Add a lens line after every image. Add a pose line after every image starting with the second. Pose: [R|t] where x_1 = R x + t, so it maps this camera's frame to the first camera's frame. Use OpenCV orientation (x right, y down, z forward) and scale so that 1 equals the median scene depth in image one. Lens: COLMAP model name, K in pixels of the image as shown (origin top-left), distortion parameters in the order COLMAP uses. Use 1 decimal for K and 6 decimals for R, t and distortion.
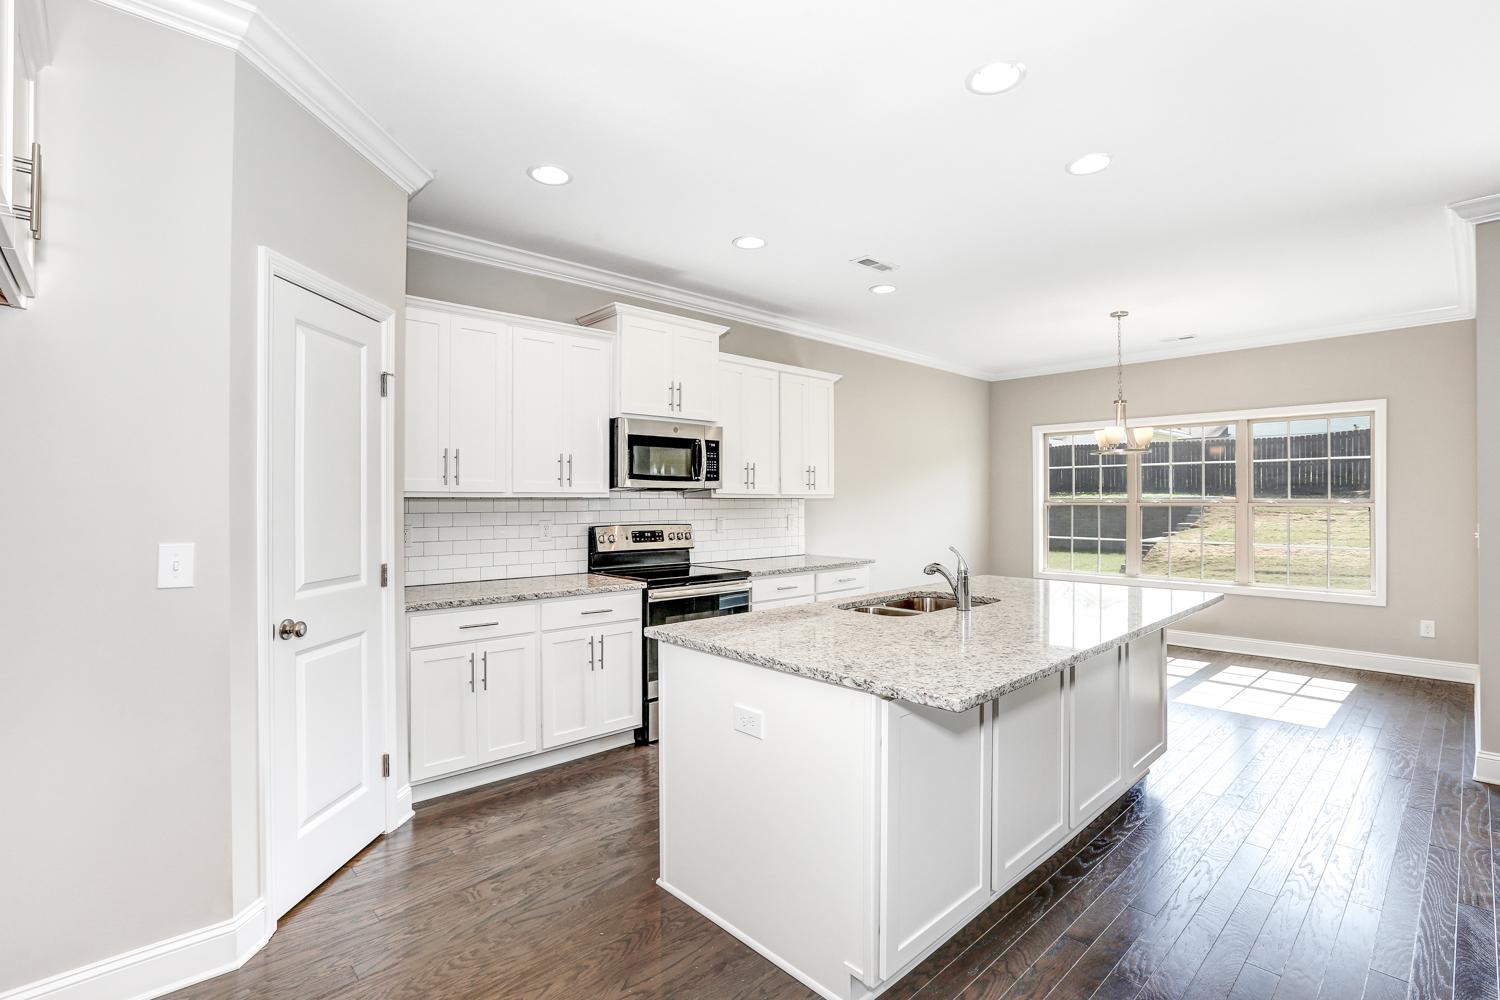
lens RADIAL K [[692.2, 0, 768.8], [0, 692.2, 495.9], [0, 0, 1]] dist [-0.020034, 0.002135]
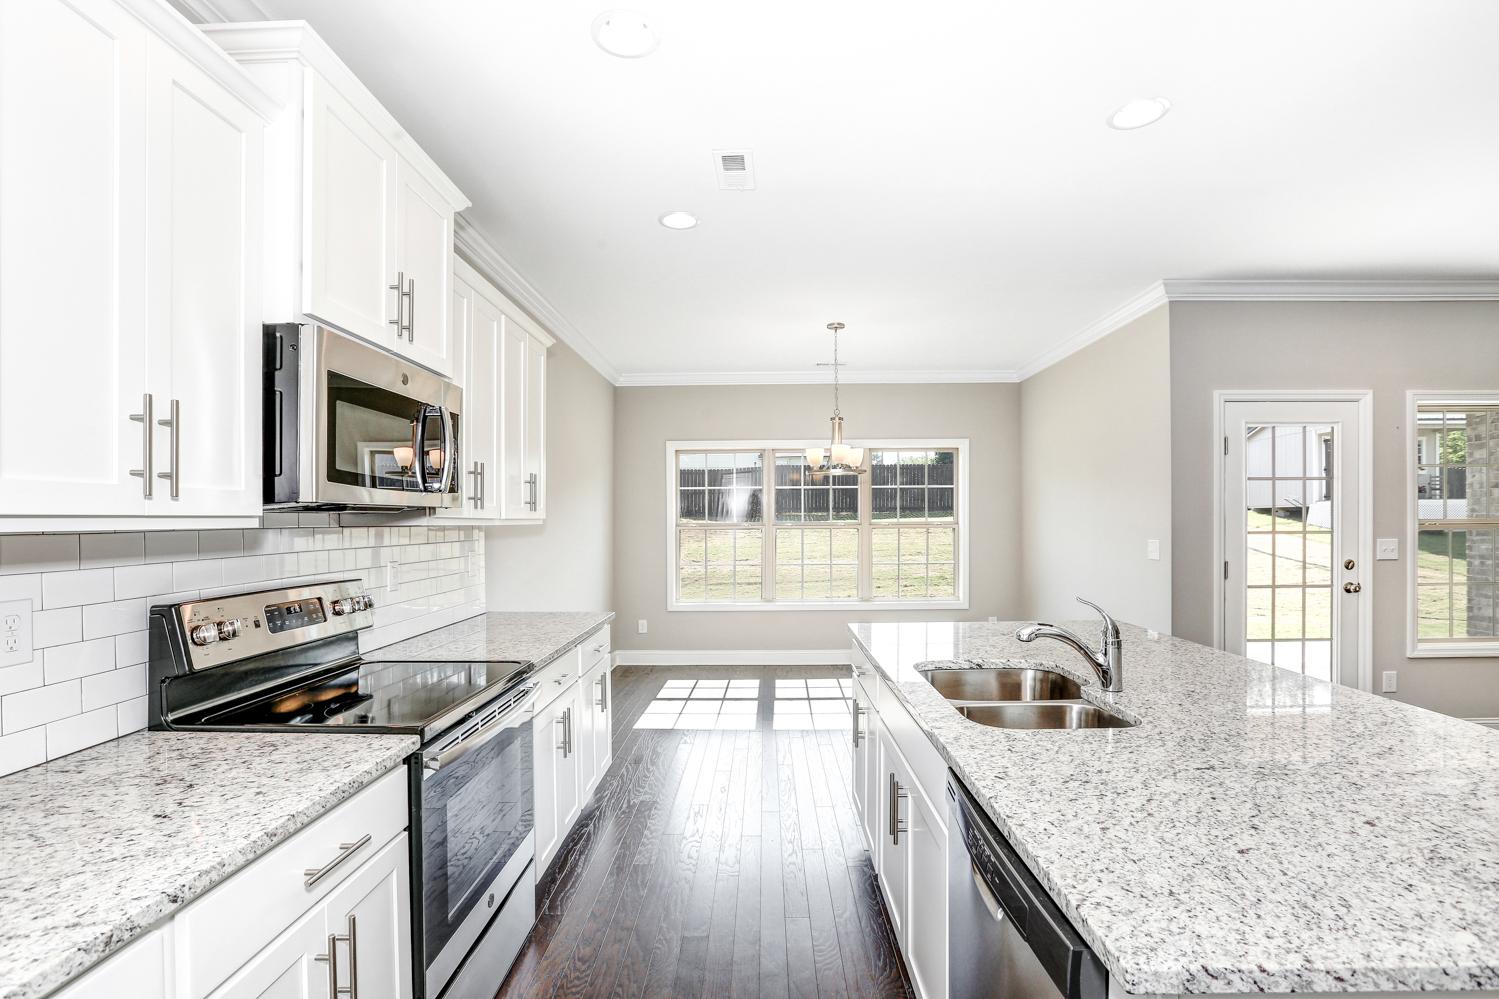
lens RADIAL K [[691.8, 0, 755.3], [0, 691.8, 508.1], [0, 0, 1]] dist [-0.020034, 0.002135]
pose [[0.700381, 0.006883, 0.713736, -0.270384], [0.004556, 0.999890, -0.014113, -0.001518], [-0.713754, 0.013136, 0.700273, 0.463466]]
